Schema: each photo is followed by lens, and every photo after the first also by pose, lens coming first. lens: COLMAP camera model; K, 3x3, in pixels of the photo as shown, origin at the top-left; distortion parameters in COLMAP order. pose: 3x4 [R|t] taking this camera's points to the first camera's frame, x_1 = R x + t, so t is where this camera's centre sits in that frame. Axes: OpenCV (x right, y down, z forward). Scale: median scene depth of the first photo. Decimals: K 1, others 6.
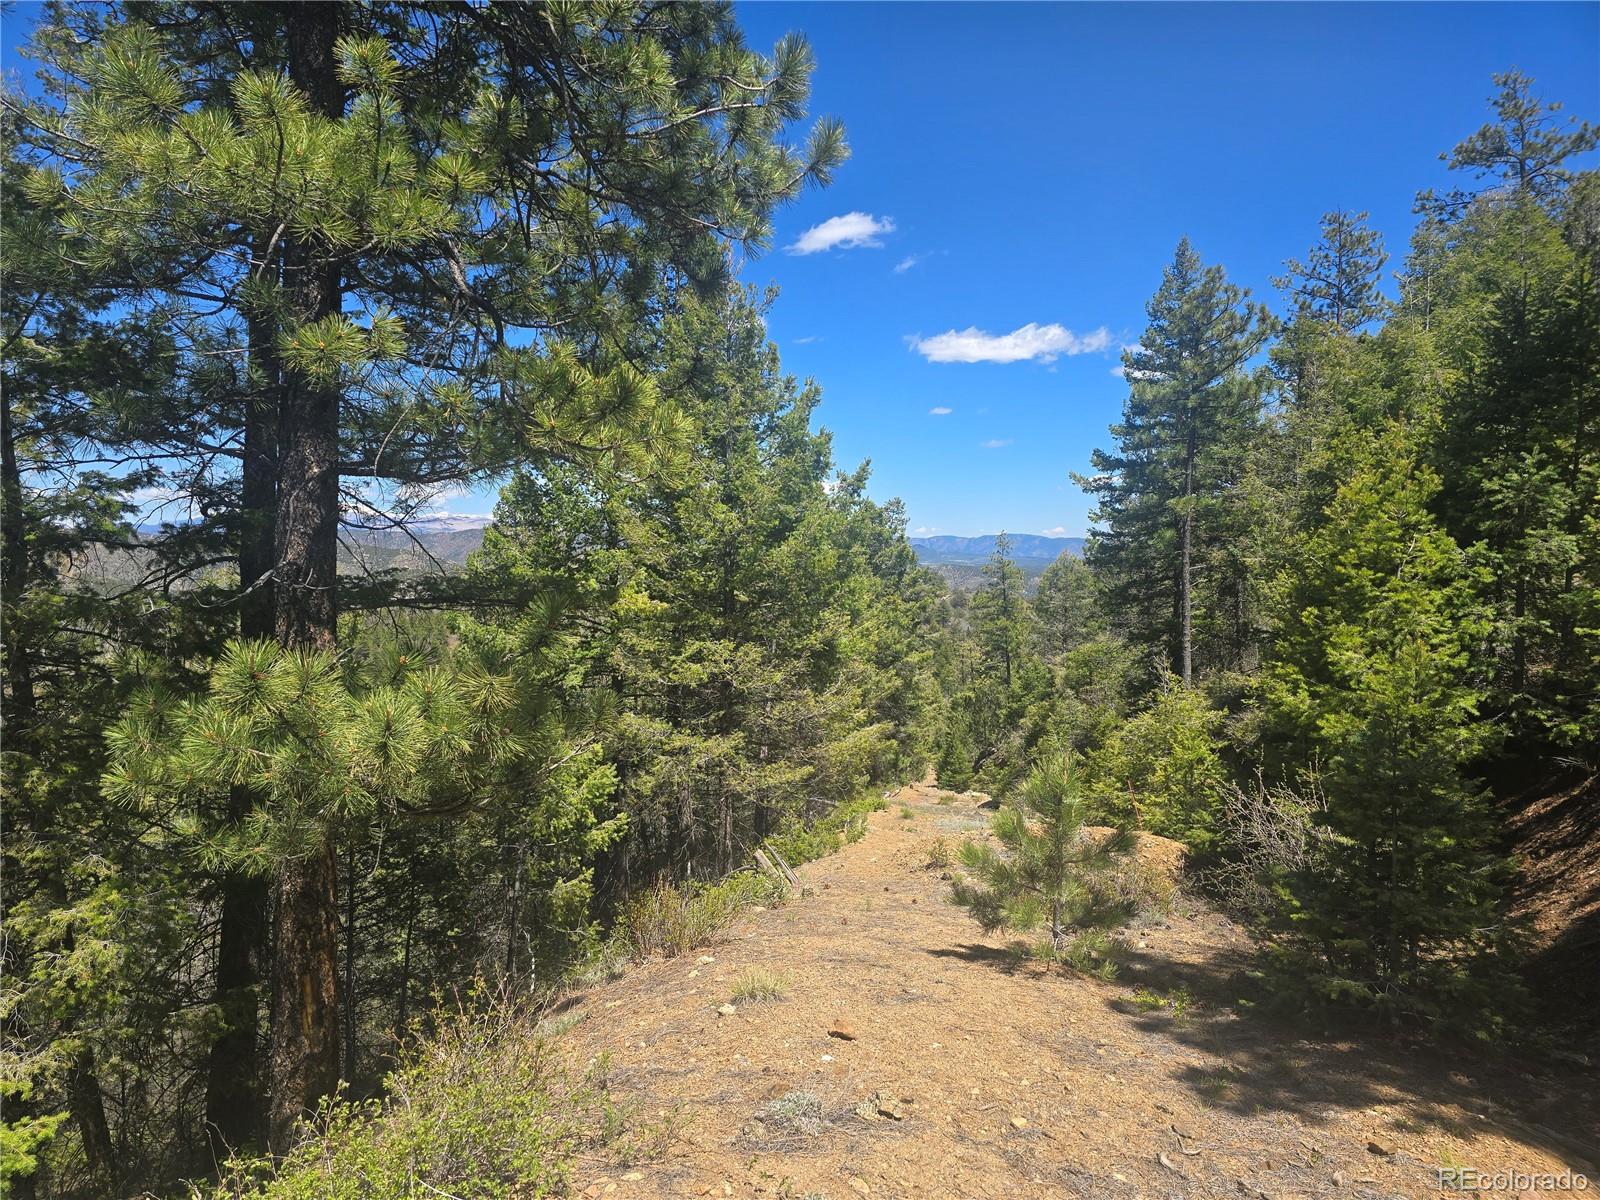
lens RADIAL K [[1081.5, 0, 797.8], [0, 1081.5, 624.8], [0, 0, 1]] dist [0.122130, -0.138639]
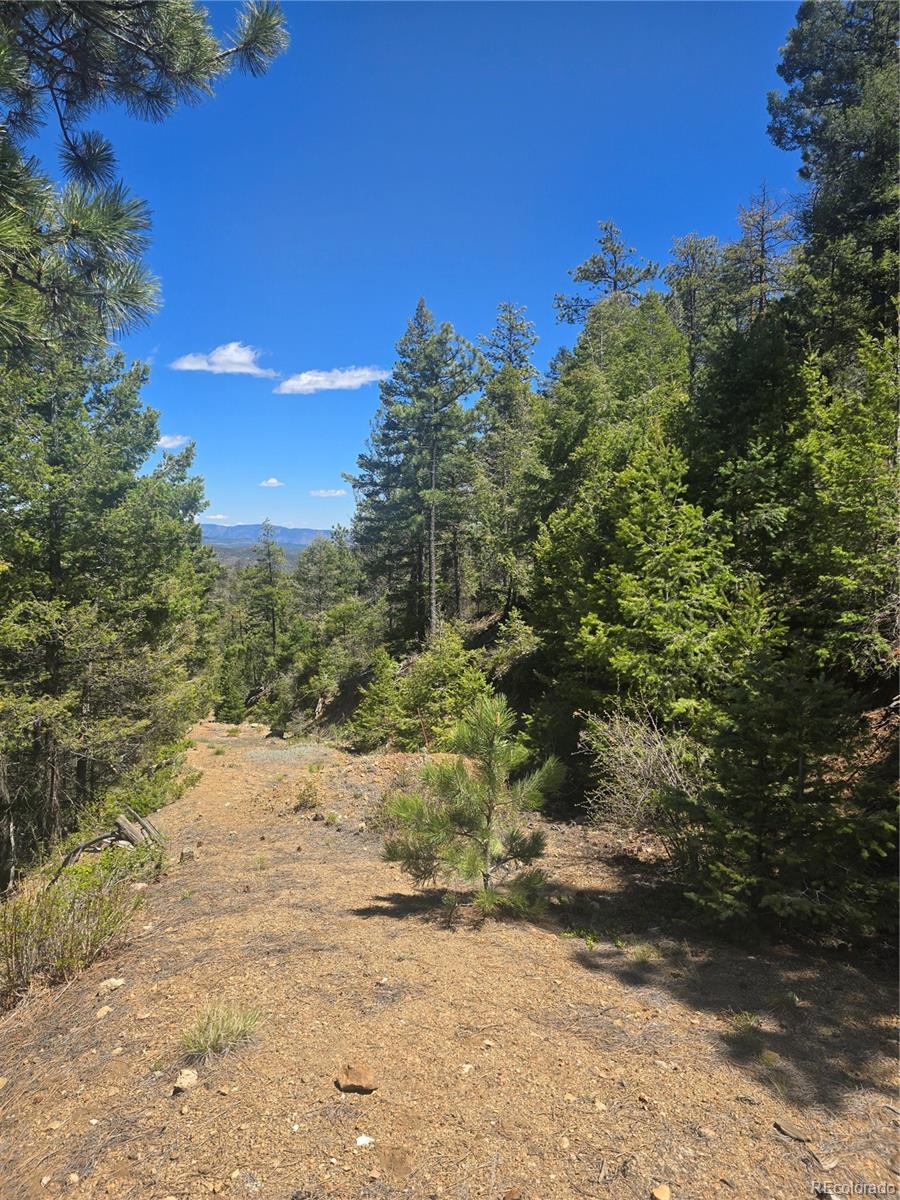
lens RADIAL K [[811.1, 0, 454.2], [0, 811.1, 587.7], [0, 0, 1]] dist [0.122130, -0.138639]
pose [[0.912035, -0.008682, 0.410020, -0.039236], [0.010989, 0.999934, -0.003270, 0.007444], [-0.409964, 0.007488, 0.912071, 0.127140]]
